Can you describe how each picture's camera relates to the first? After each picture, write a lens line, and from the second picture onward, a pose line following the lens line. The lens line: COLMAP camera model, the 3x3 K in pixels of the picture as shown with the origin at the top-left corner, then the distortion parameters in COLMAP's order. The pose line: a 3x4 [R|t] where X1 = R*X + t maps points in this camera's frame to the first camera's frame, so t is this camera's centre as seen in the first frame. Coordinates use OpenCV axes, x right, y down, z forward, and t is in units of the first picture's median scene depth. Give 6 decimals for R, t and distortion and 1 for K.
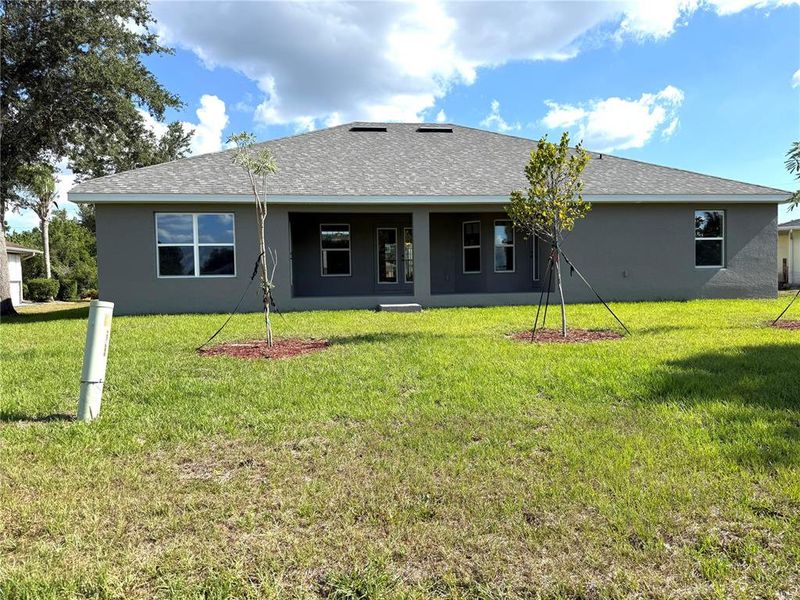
lens RADIAL K [[562.8, 0, 387.6], [0, 562.8, 297.7], [0, 0, 1]] dist [0.015297, -0.034213]
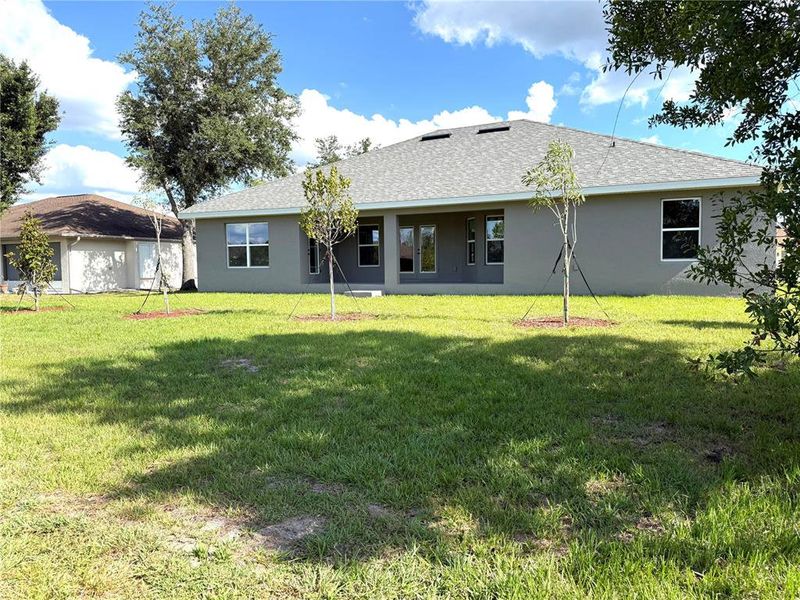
lens RADIAL K [[562.8, 0, 387.6], [0, 562.8, 297.7], [0, 0, 1]] dist [0.015297, -0.034213]
pose [[0.844552, 0.036153, -0.534251, 0.707699], [-0.023674, 0.999264, 0.030196, -0.010578], [0.534950, -0.012855, 0.844786, -0.031258]]
